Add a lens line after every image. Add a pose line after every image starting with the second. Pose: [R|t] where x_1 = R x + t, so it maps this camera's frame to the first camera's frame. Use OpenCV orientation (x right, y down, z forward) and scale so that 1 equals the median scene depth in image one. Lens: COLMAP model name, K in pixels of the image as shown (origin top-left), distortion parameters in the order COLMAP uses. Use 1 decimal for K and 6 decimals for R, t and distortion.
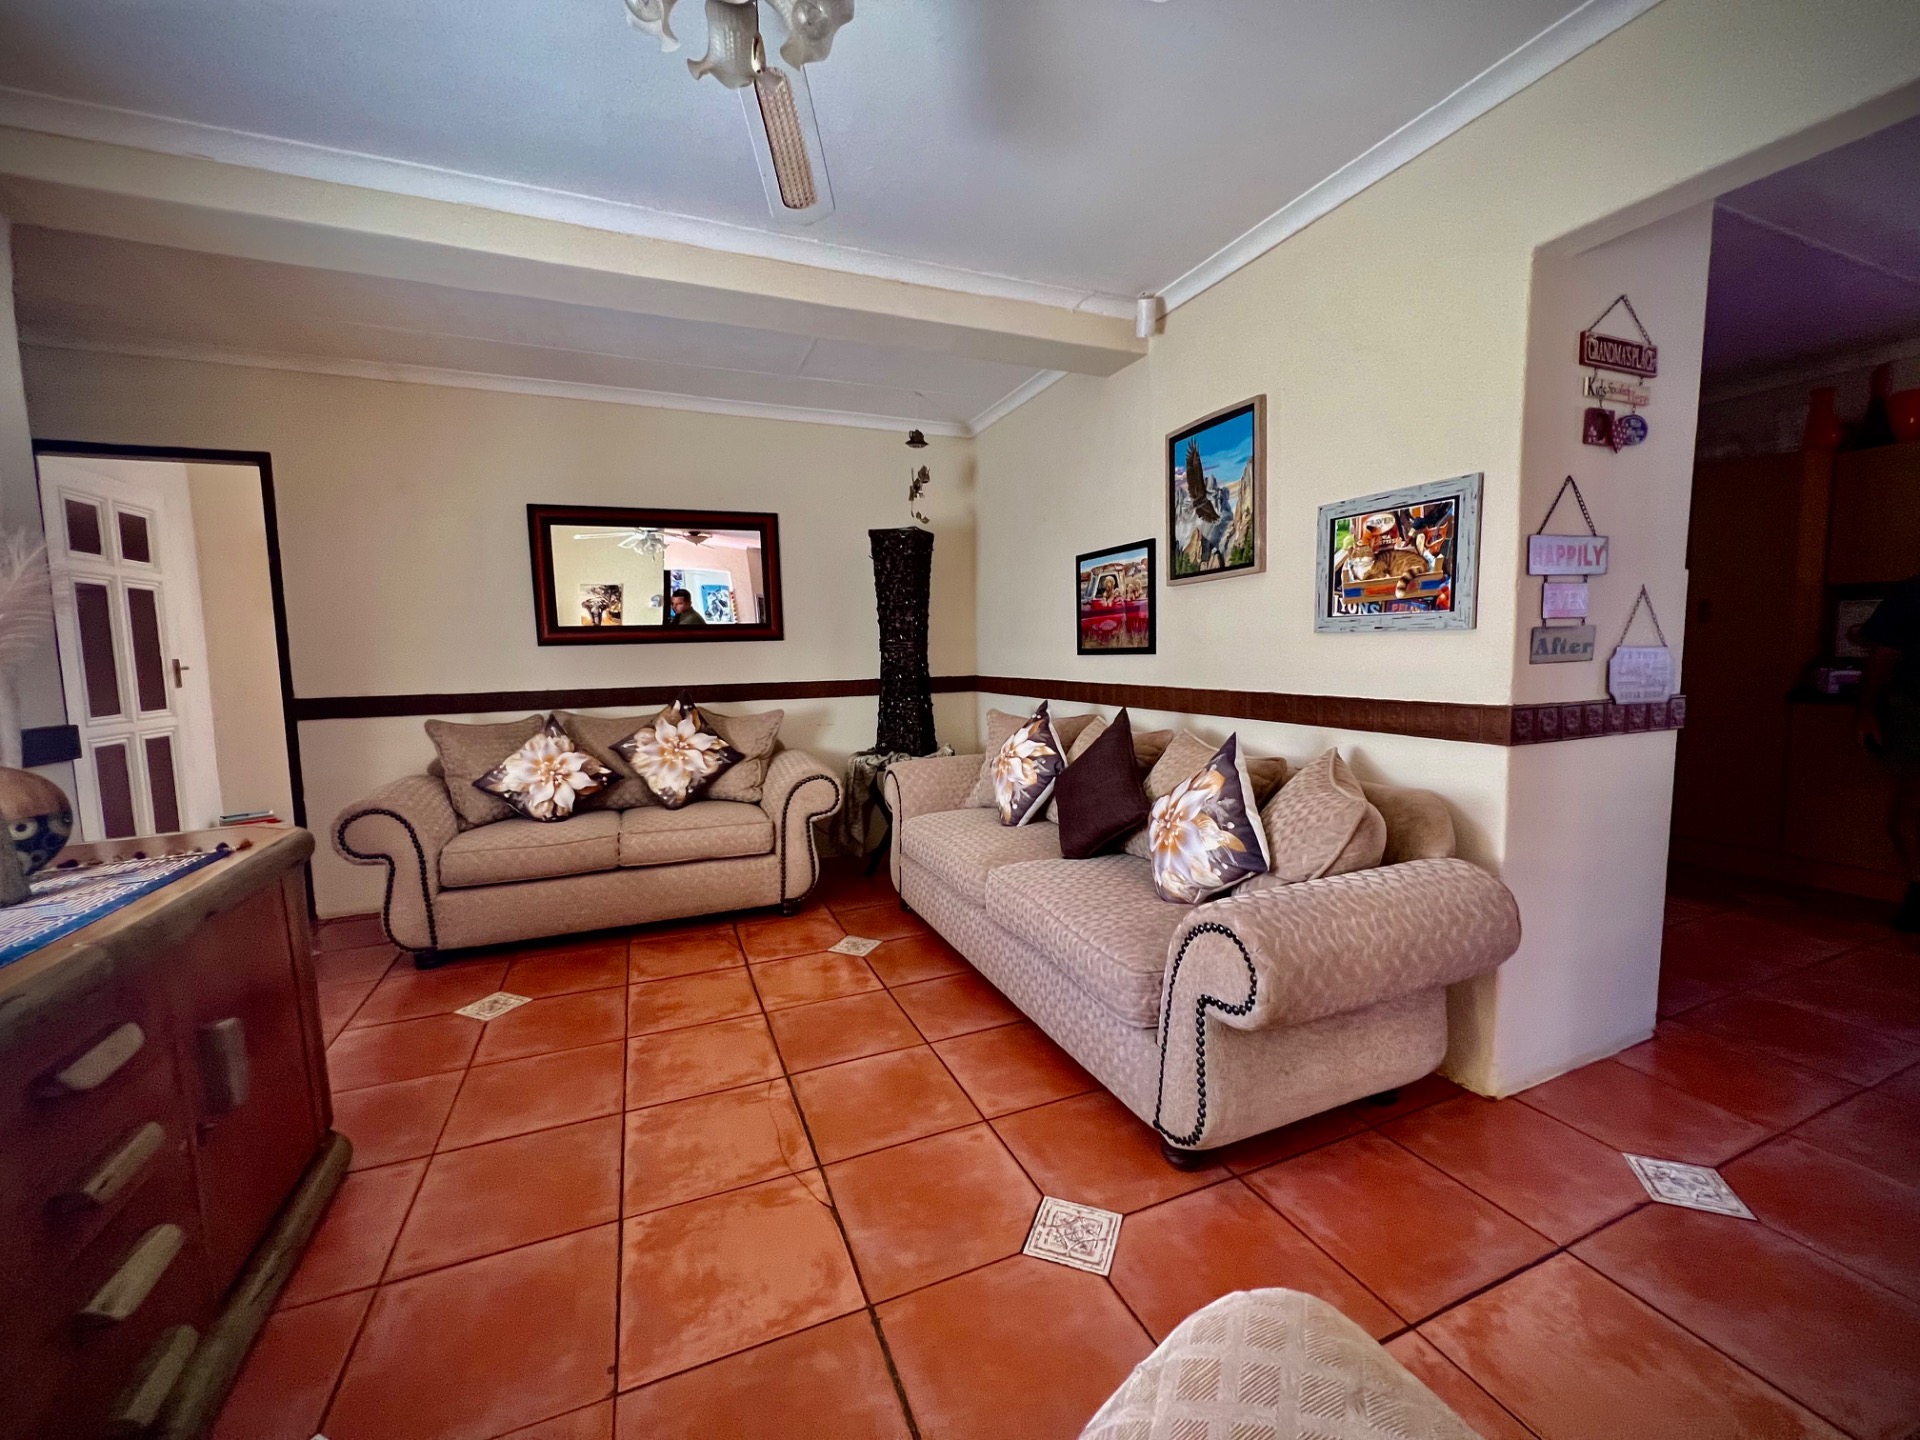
lens RADIAL K [[768.3, 0, 960.5], [0, 768.3, 717.0], [0, 0, 1]] dist [-0.001631, 0.000425]
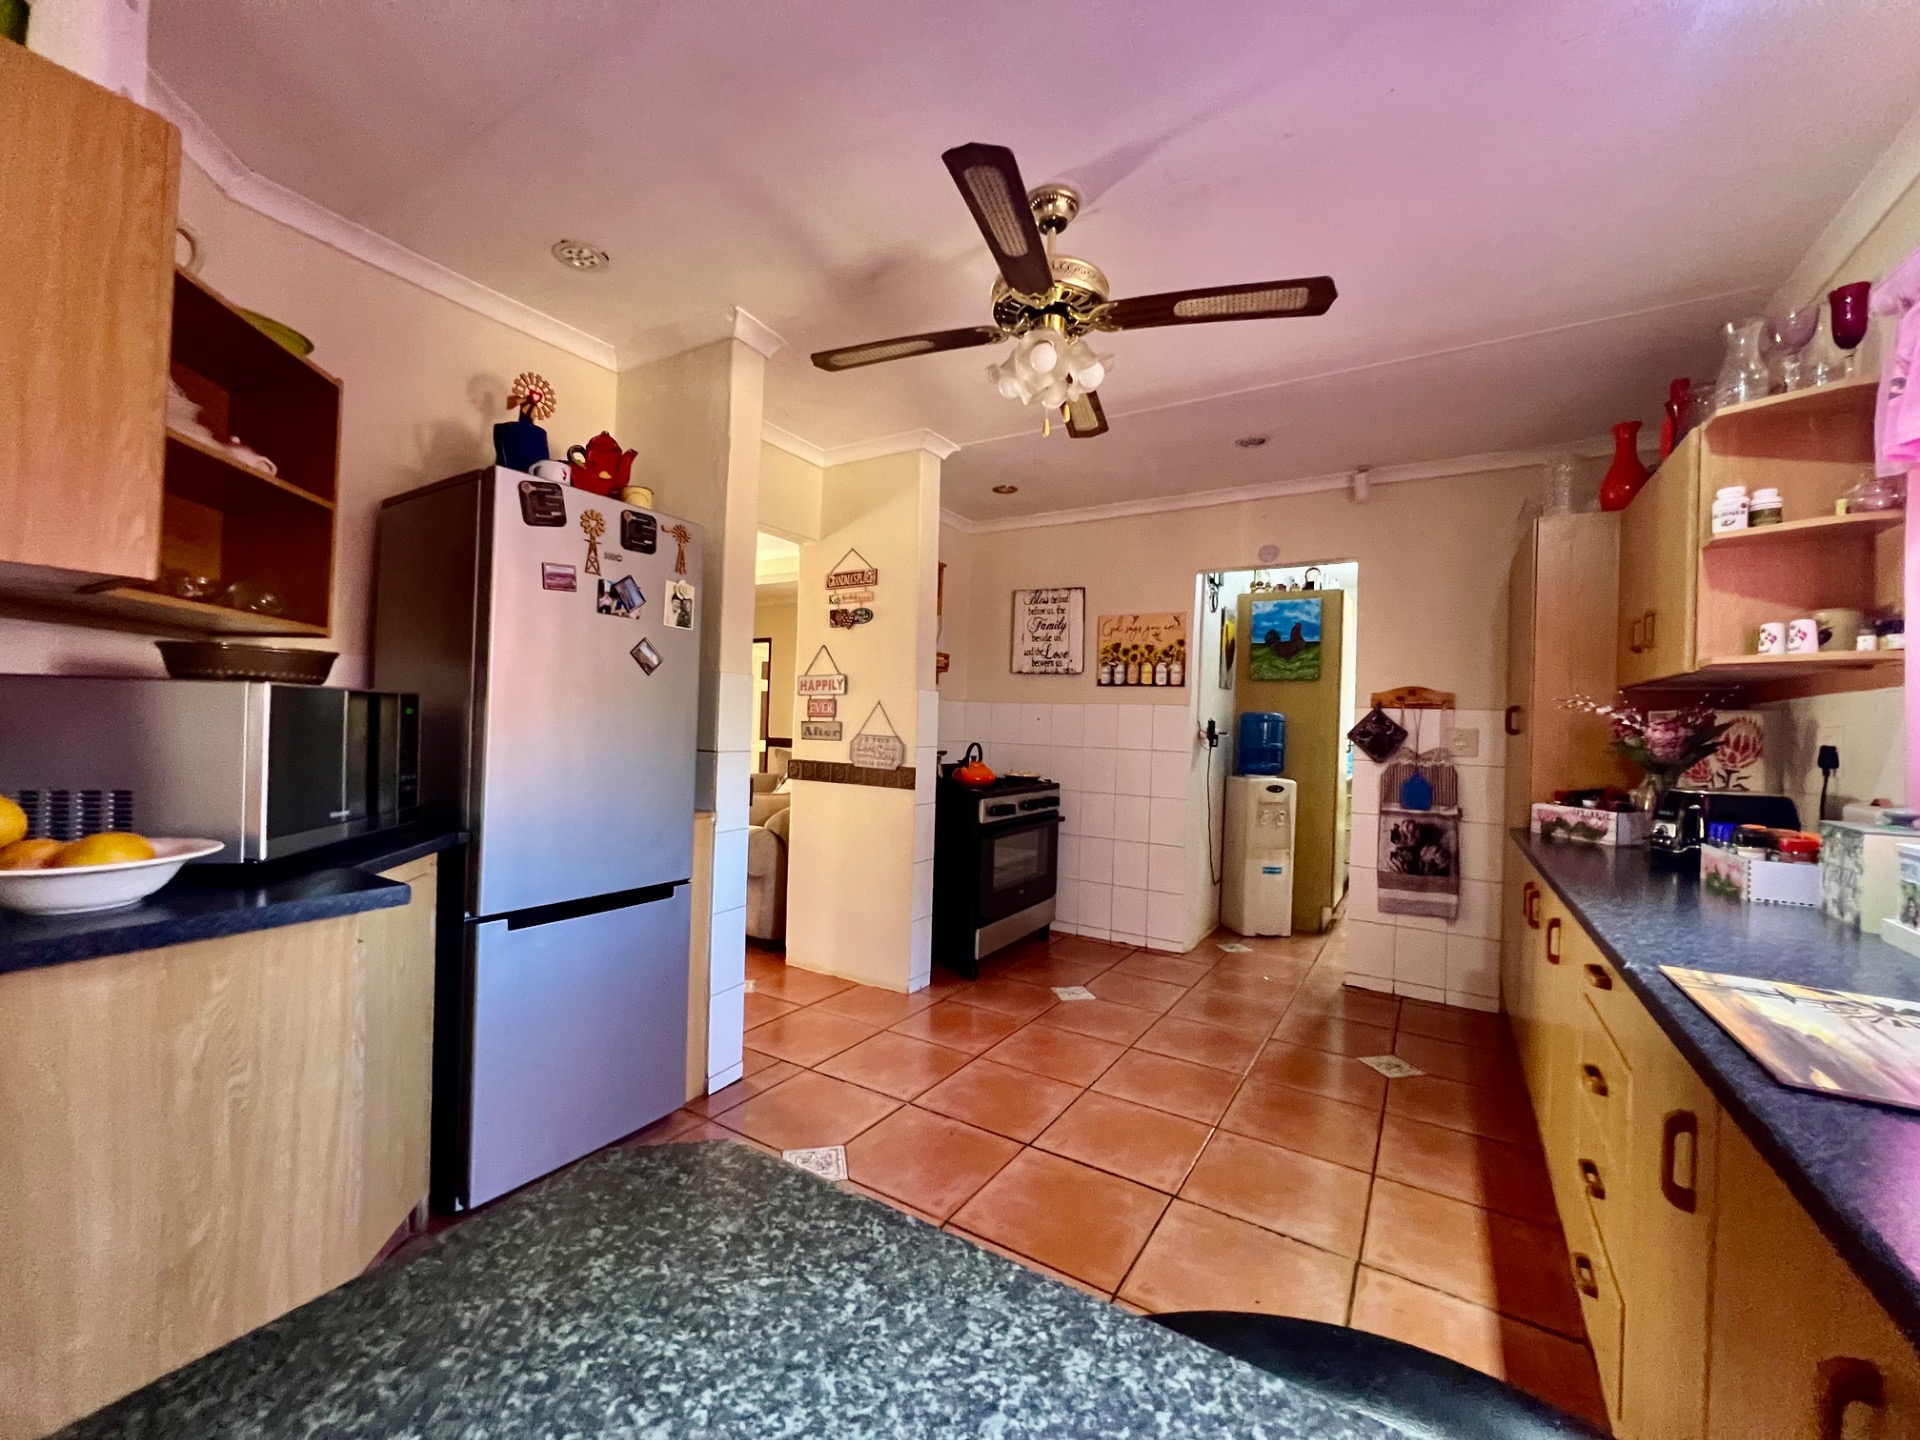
lens RADIAL K [[768.3, 0, 962.4], [0, 768.3, 724.1], [0, 0, 1]] dist [-0.001631, 0.000425]
pose [[0.578491, 0.036856, -0.814856, 2.538346], [-0.116928, 0.992408, -0.038124, -0.078624], [0.807265, 0.117334, 0.578408, 0.173130]]
